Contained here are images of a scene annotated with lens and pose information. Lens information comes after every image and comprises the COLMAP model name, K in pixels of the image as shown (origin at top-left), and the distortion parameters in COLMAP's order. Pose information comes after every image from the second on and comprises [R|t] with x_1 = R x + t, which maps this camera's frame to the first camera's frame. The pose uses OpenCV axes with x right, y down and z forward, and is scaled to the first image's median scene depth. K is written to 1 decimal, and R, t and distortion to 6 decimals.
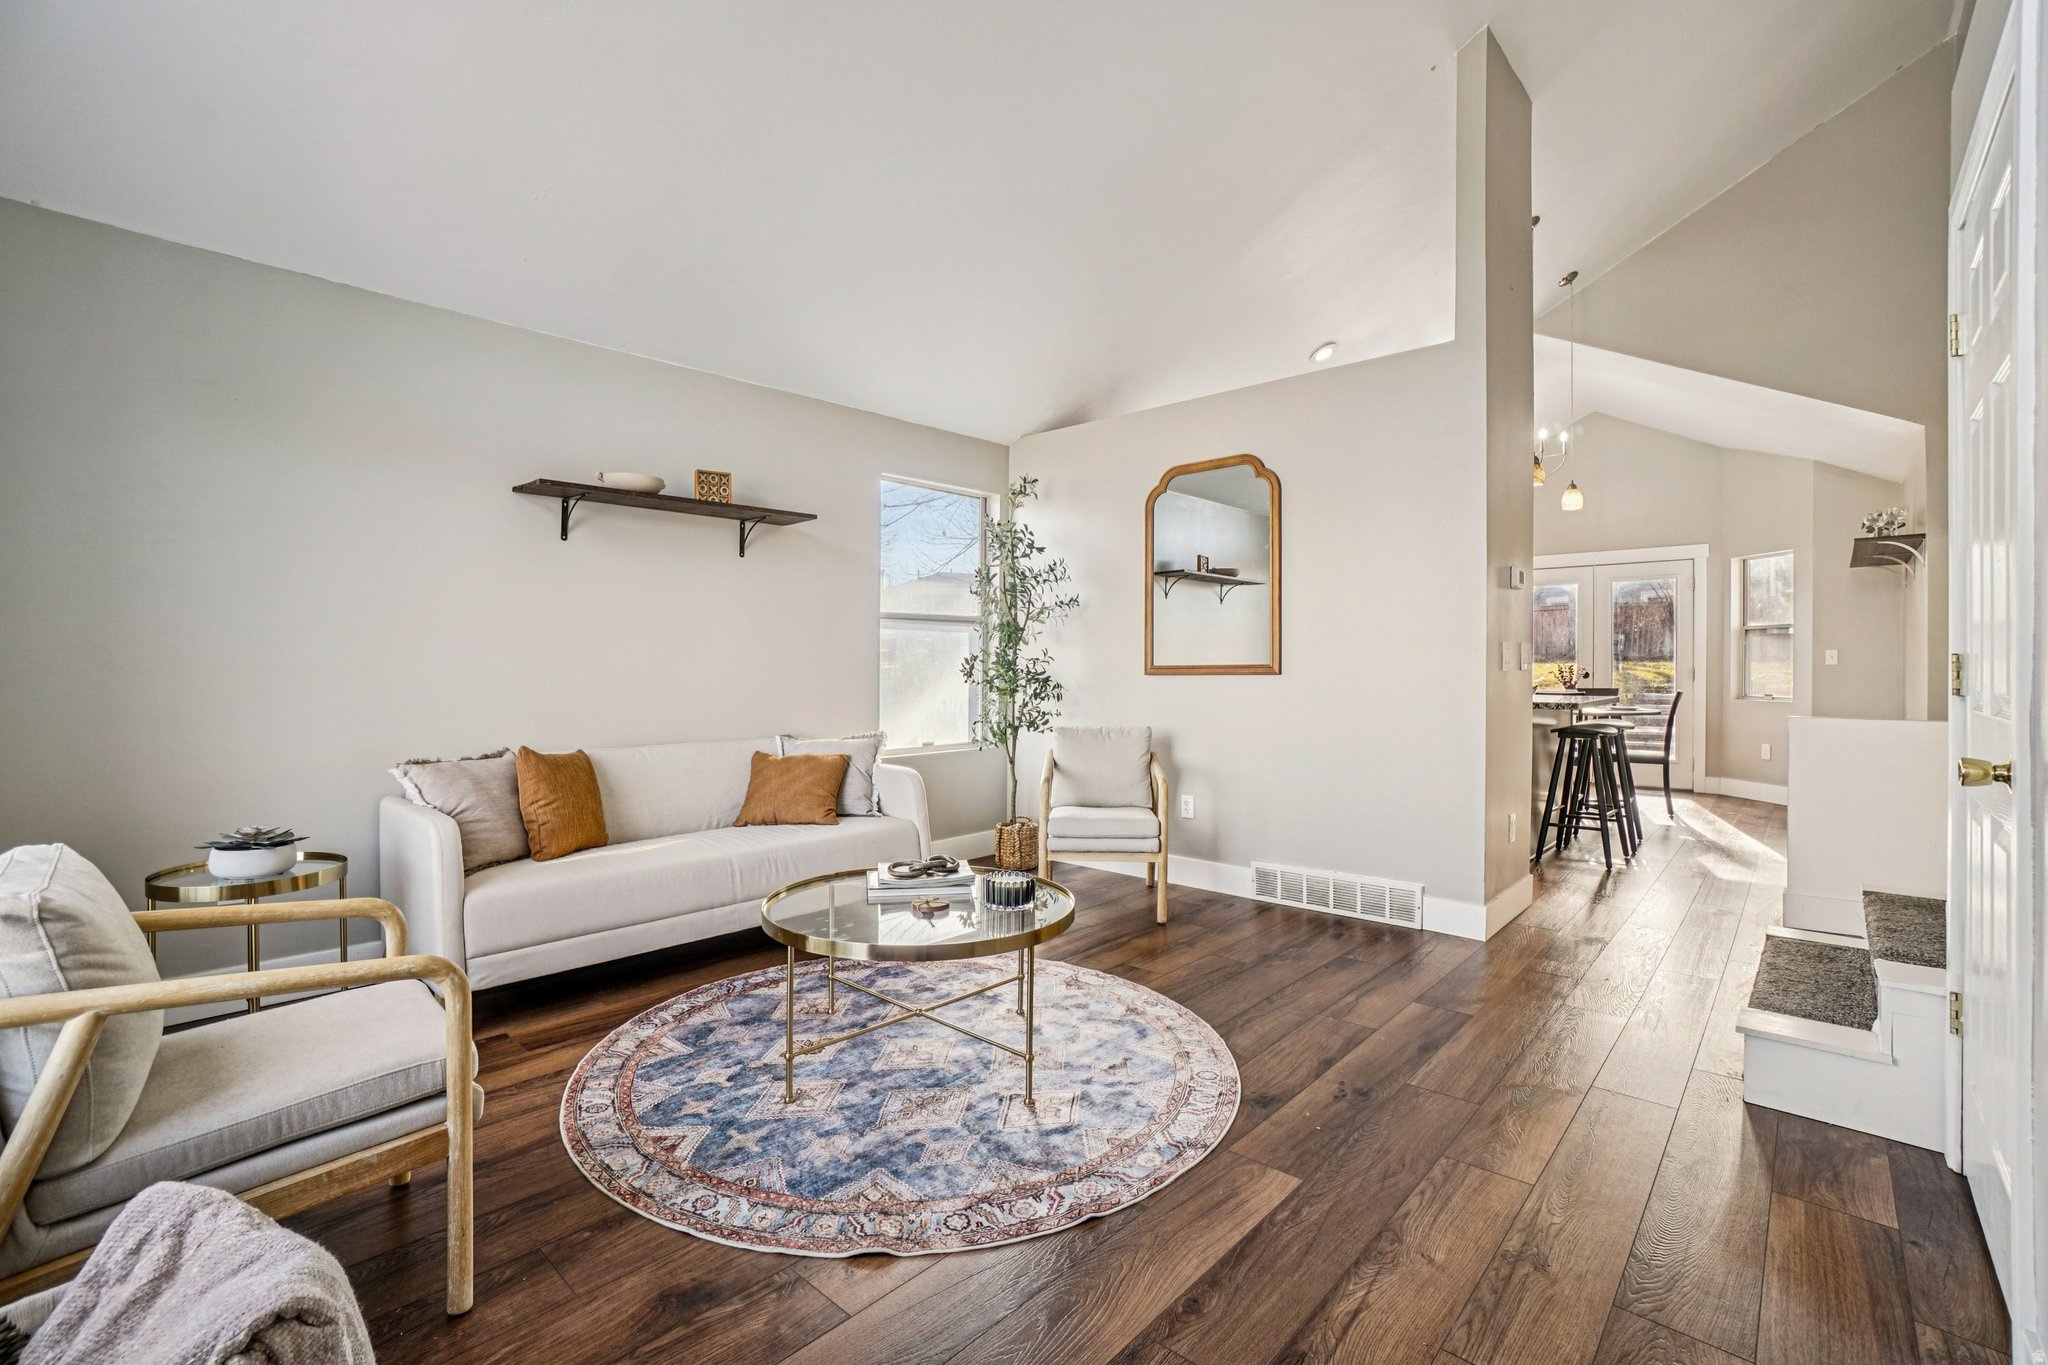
lens RADIAL K [[939.3, 0, 1033.5], [0, 939.3, 690.9], [0, 0, 1]] dist [-0.000378, 0.000015]
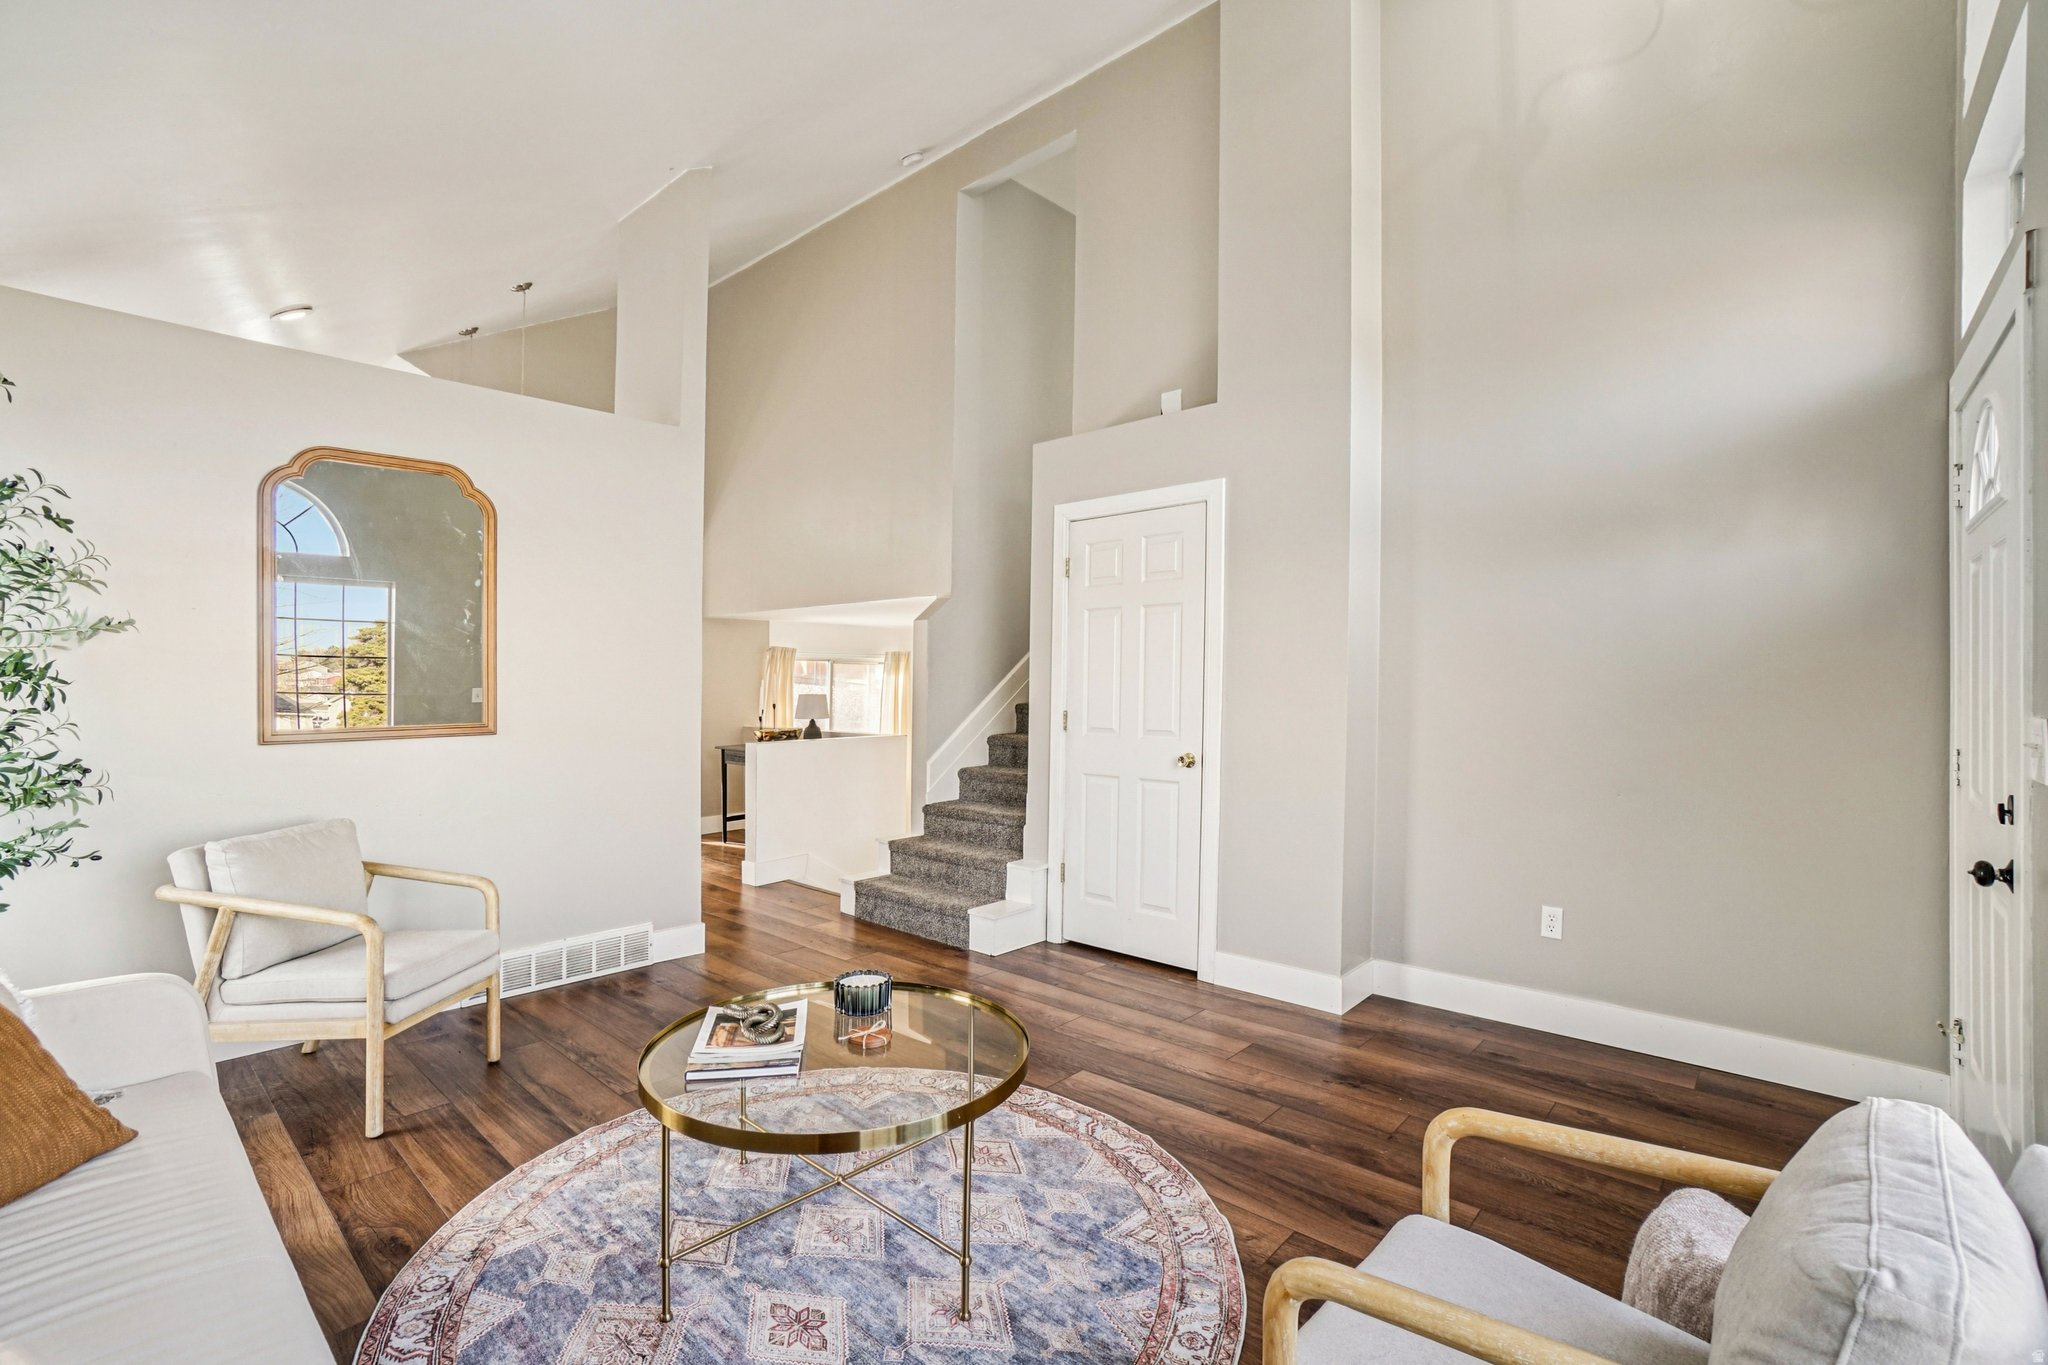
lens RADIAL K [[918.9, 0, 1000.1], [0, 918.9, 669.2], [0, 0, 1]] dist [-0.003190, -0.000567]
pose [[-0.002668, 0.017733, 0.999839, -0.940473], [0.021671, 0.999609, -0.017671, -0.081222], [-0.999762, 0.021621, -0.003051, 0.872939]]
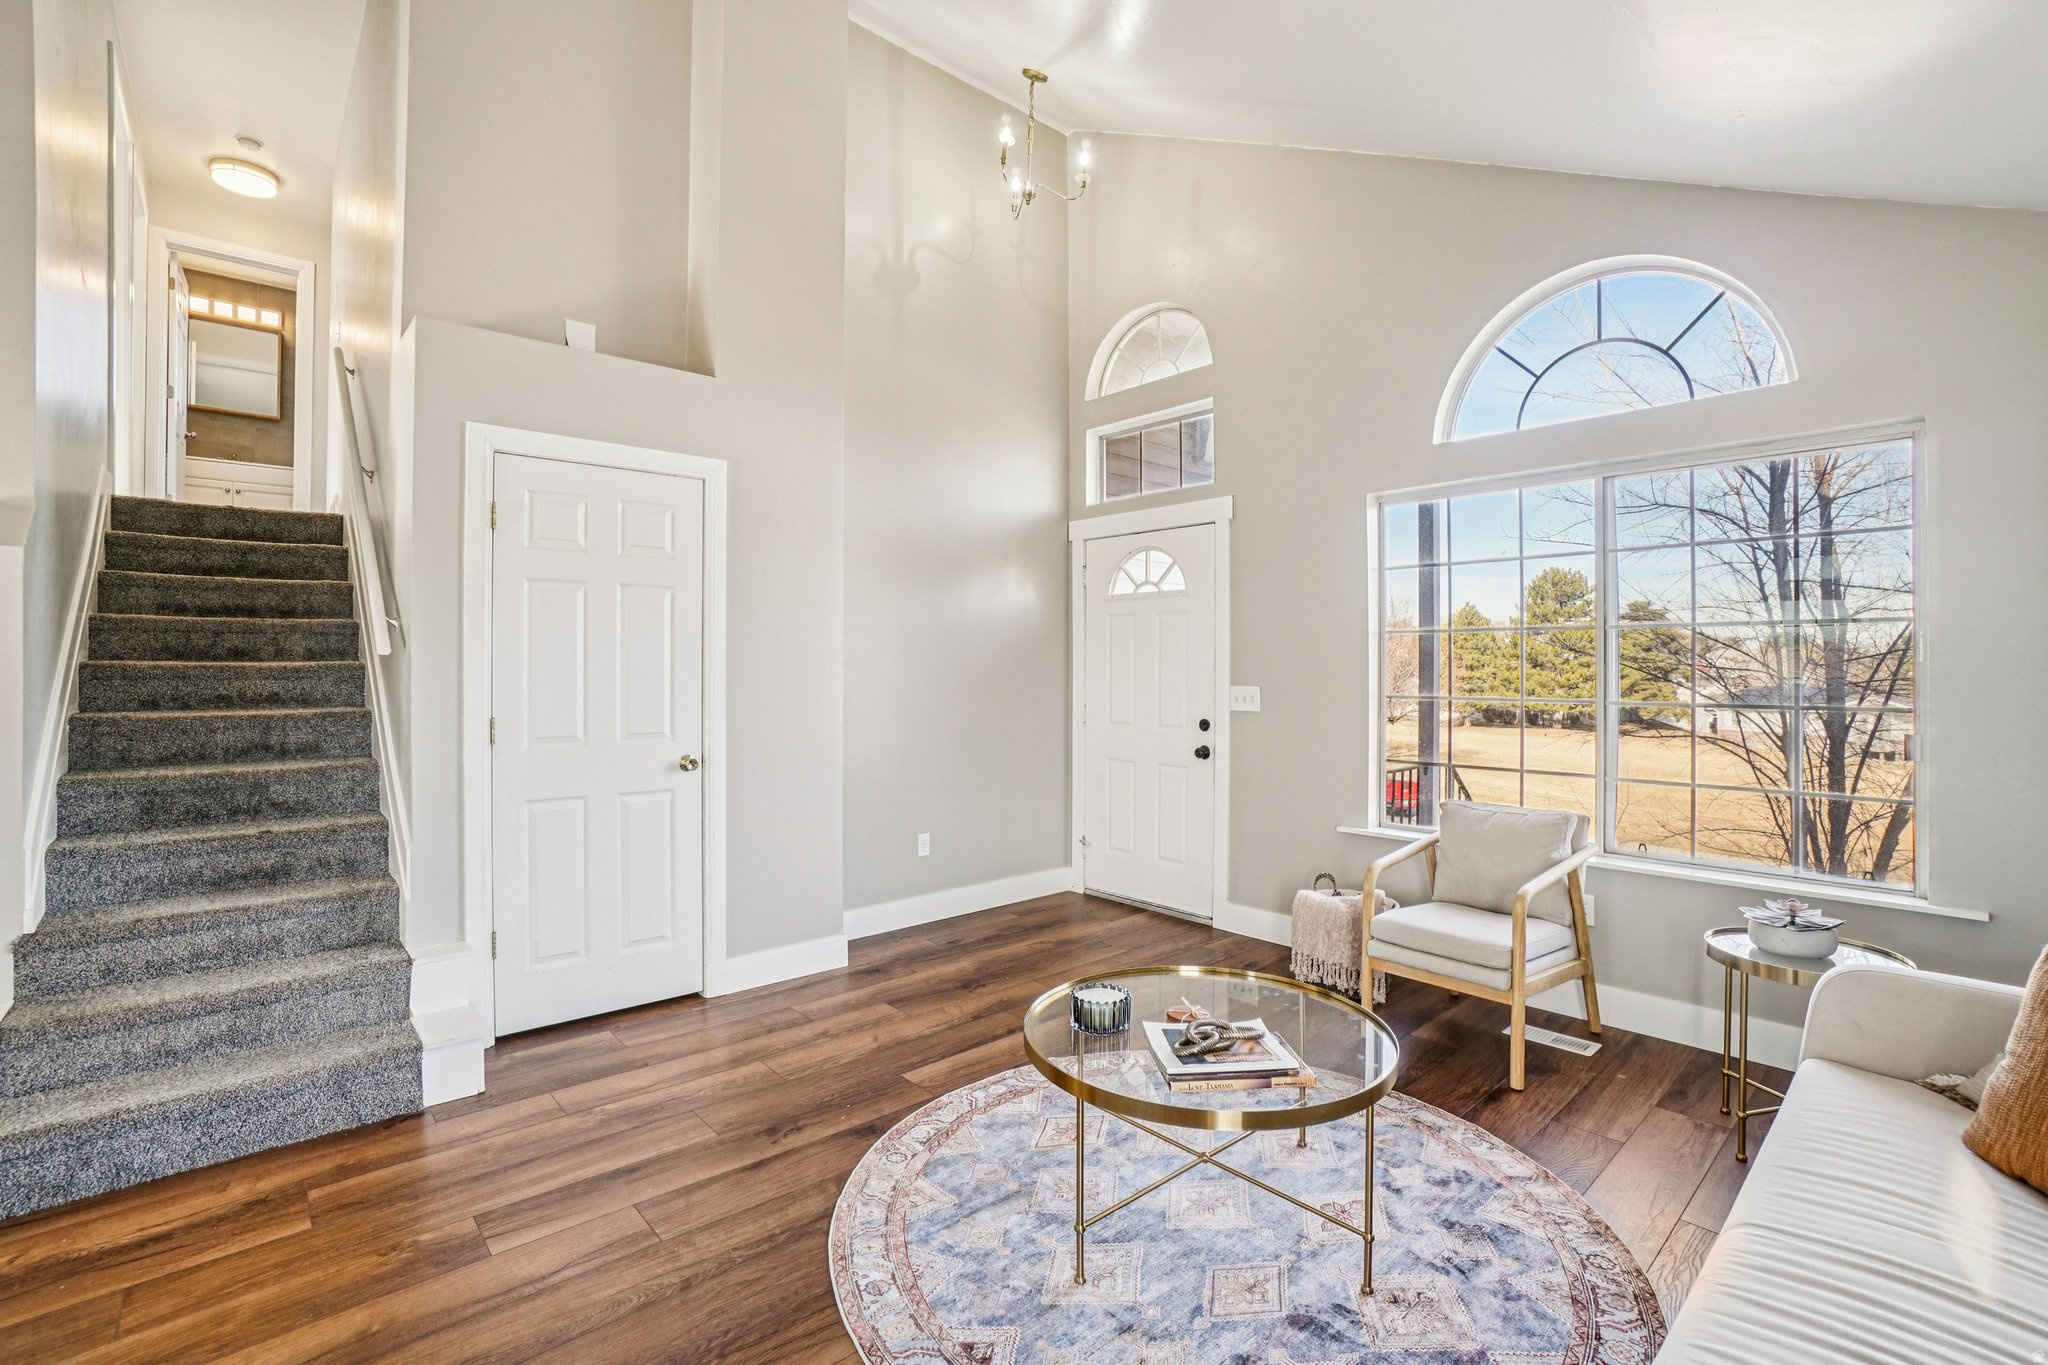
lens RADIAL K [[918.9, 0, 1000.1], [0, 918.9, 669.2], [0, 0, 1]] dist [-0.003190, -0.000567]
pose [[-0.990857, 0.007440, 0.134714, -0.052019], [0.010150, 0.999759, 0.019443, -0.112325], [-0.134537, 0.020633, -0.990694, 1.863793]]
